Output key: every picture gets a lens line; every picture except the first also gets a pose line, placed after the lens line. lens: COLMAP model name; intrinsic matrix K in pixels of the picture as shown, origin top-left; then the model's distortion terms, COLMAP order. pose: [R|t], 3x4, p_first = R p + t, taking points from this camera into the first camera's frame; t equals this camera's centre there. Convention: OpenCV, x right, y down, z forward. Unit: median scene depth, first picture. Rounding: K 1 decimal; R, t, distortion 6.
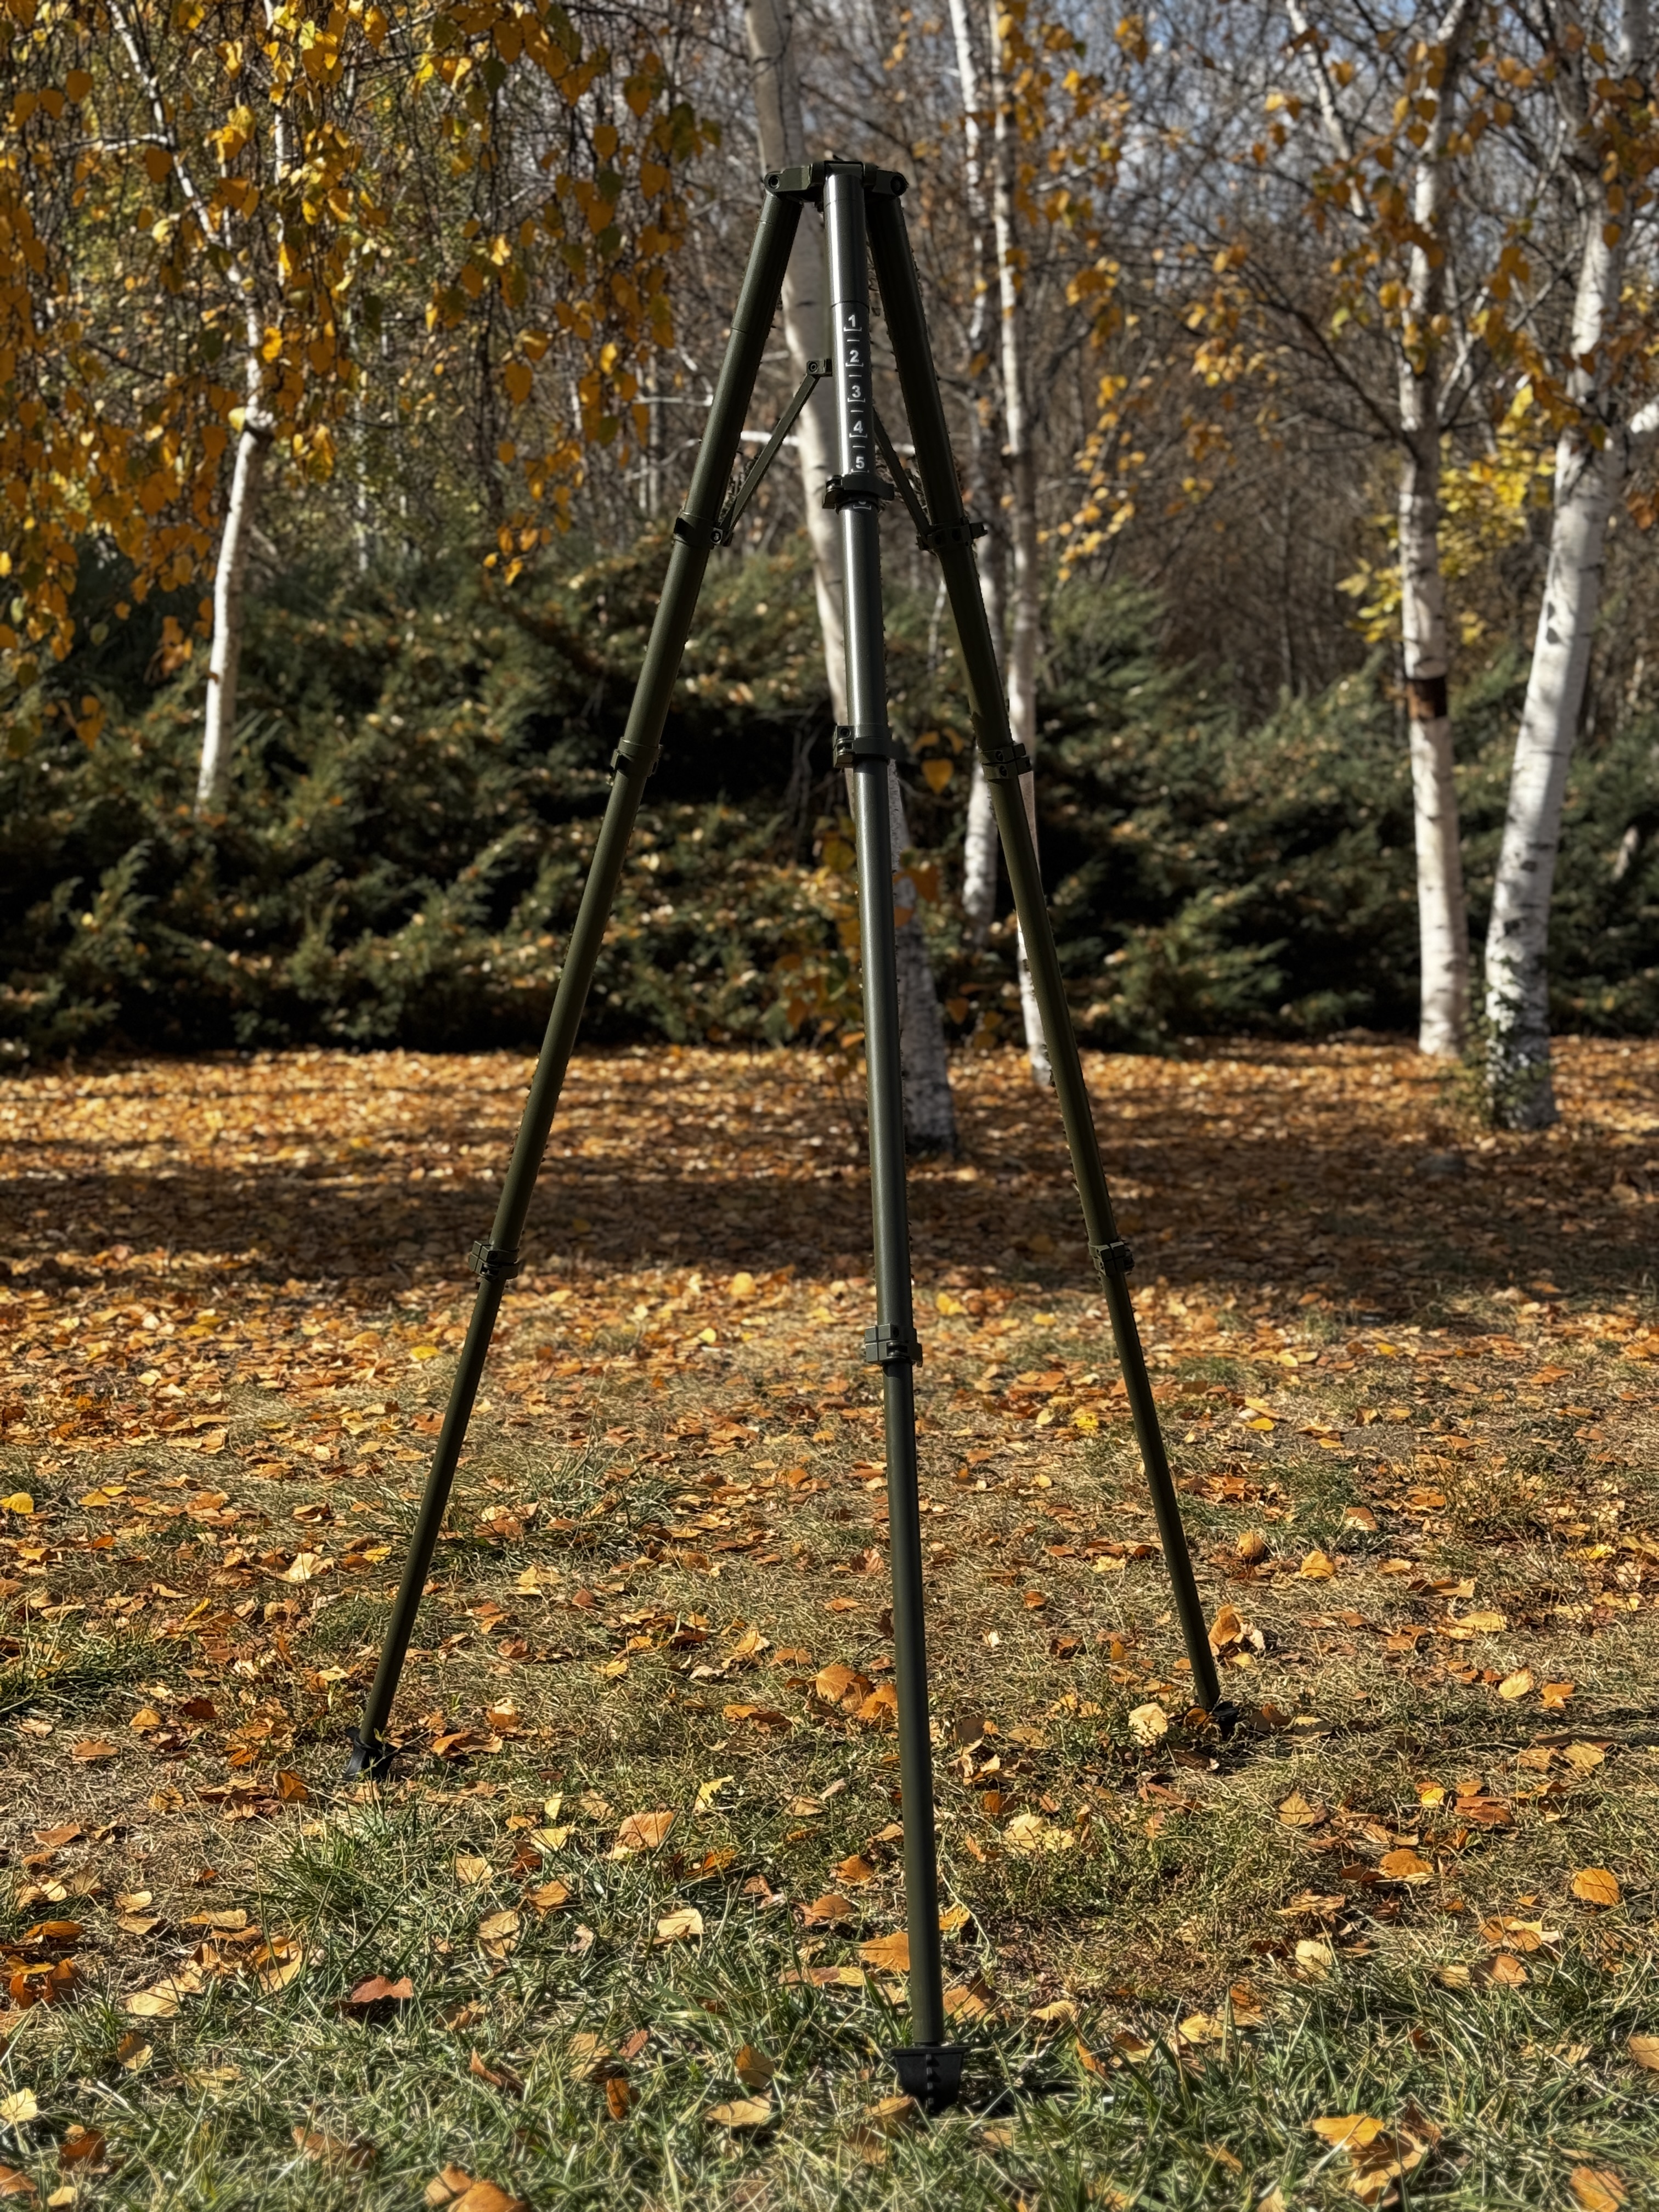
lens RADIAL K [[3044.4, 0, 814.4], [0, 3044.4, 1116.2], [0, 0, 1]] dist [0.112701, 0.000000]
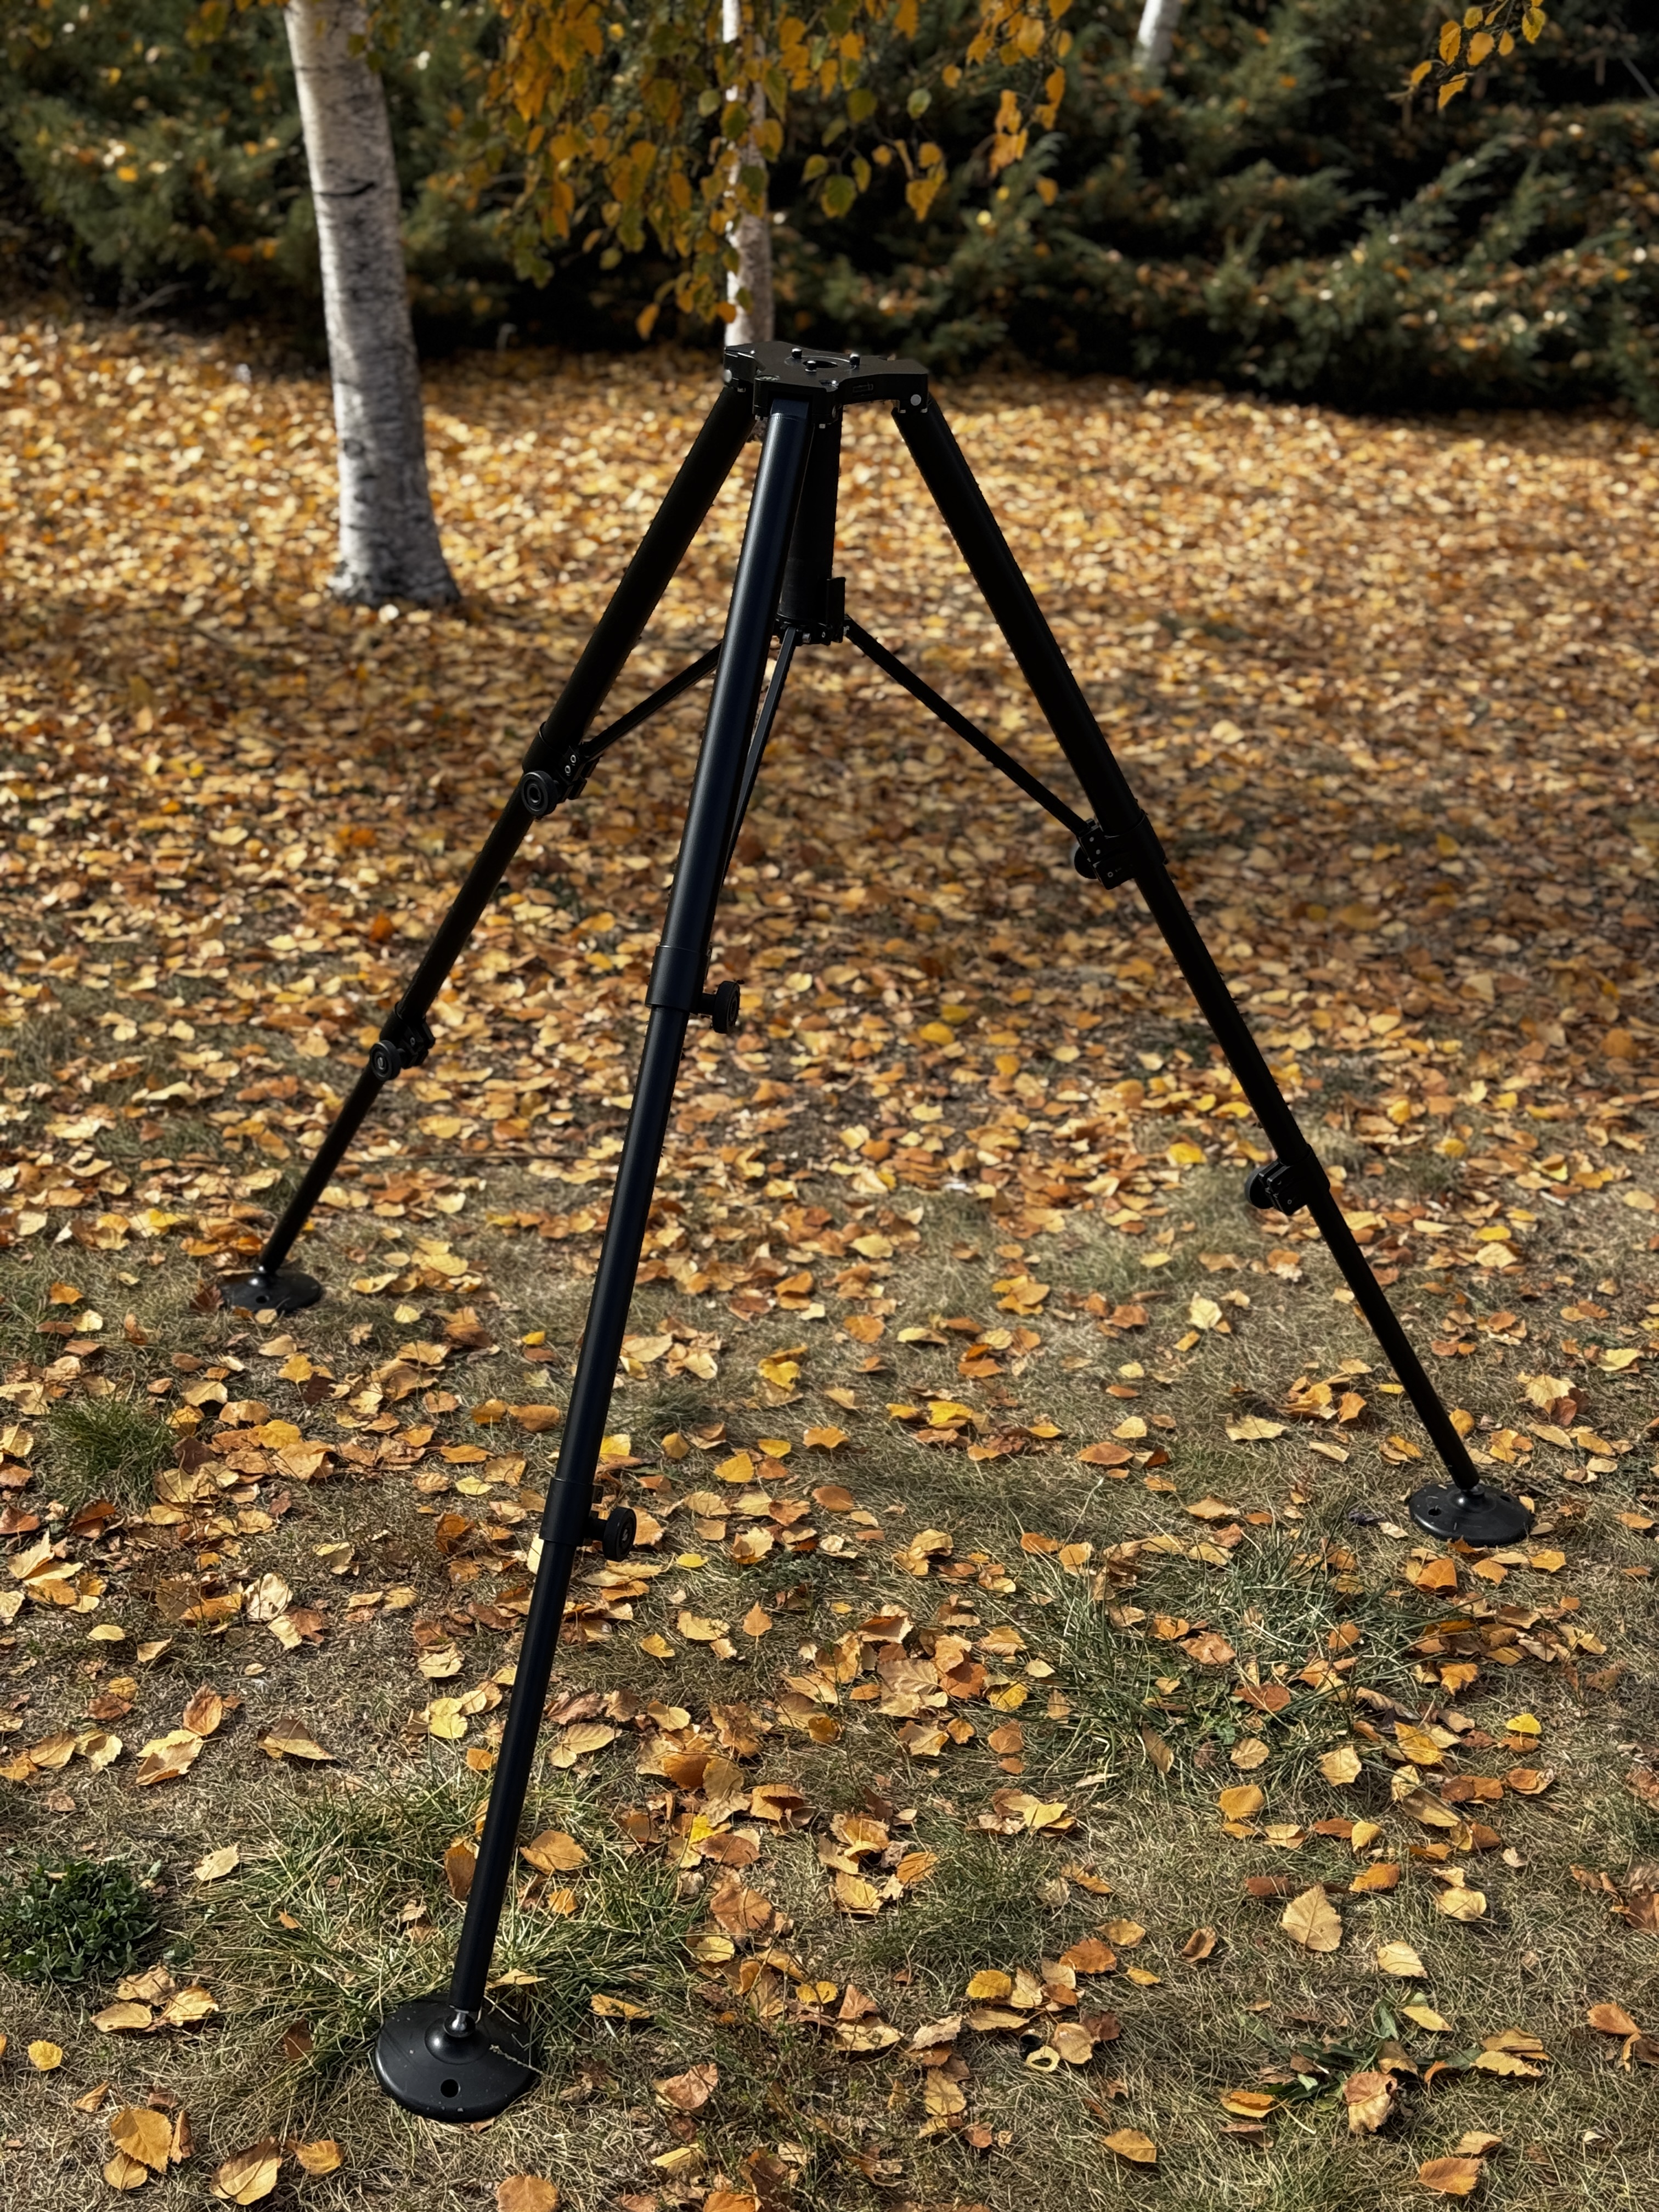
lens RADIAL K [[3044.4, 0, 838.7], [0, 3044.4, 1100.8], [0, 0, 1]] dist [0.112701, 0.000000]
pose [[0.949500, 0.177626, -0.258649, -0.008408], [-0.097343, 0.950418, 0.295348, -0.151524], [0.298286, -0.255255, 0.919712, 0.217680]]
